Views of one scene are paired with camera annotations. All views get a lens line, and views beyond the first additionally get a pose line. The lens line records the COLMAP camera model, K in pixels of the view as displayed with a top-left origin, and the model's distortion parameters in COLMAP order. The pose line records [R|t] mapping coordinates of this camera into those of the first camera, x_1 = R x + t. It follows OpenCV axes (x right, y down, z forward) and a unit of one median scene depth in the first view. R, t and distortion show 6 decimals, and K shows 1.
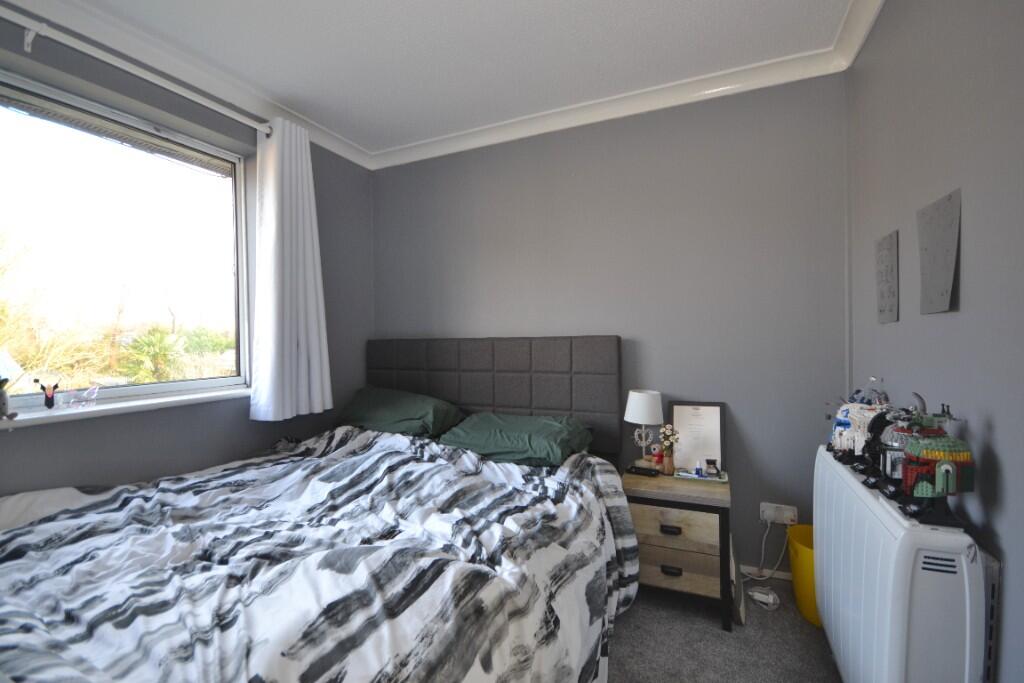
lens RADIAL K [[452.9, 0, 515.3], [0, 452.9, 345.9], [0, 0, 1]] dist [-0.001954, -0.005575]
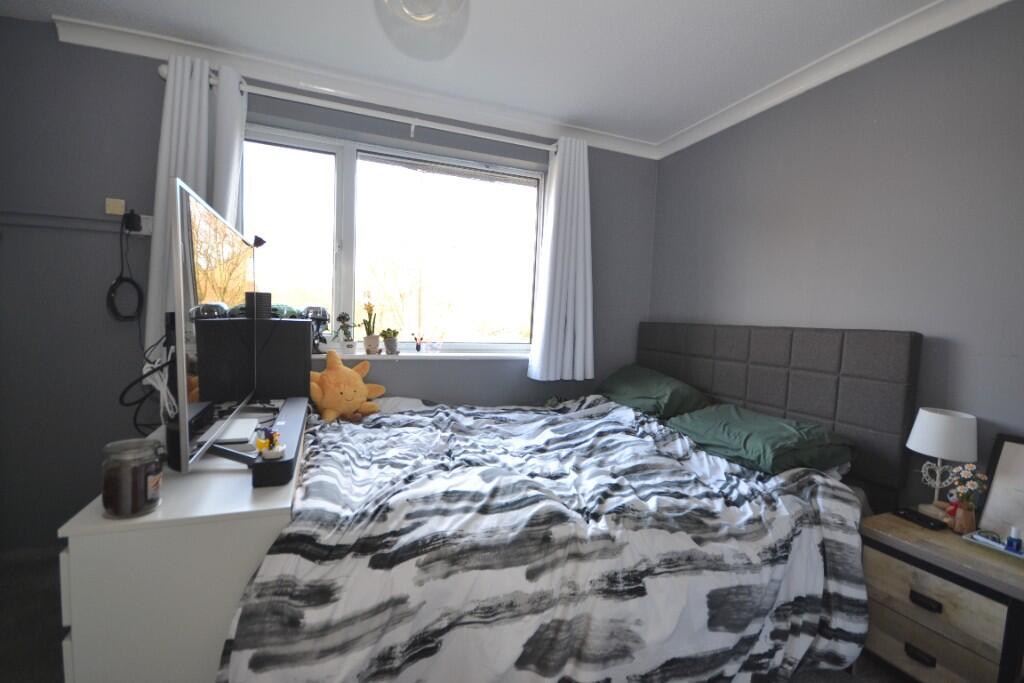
lens RADIAL K [[452.9, 0, 511.8], [0, 452.9, 344.6], [0, 0, 1]] dist [-0.001954, -0.005575]
pose [[0.717558, 0.084497, -0.691355, 0.333169], [-0.061292, 0.996424, 0.058168, -0.005530], [0.693797, 0.000636, 0.720170, 0.021187]]
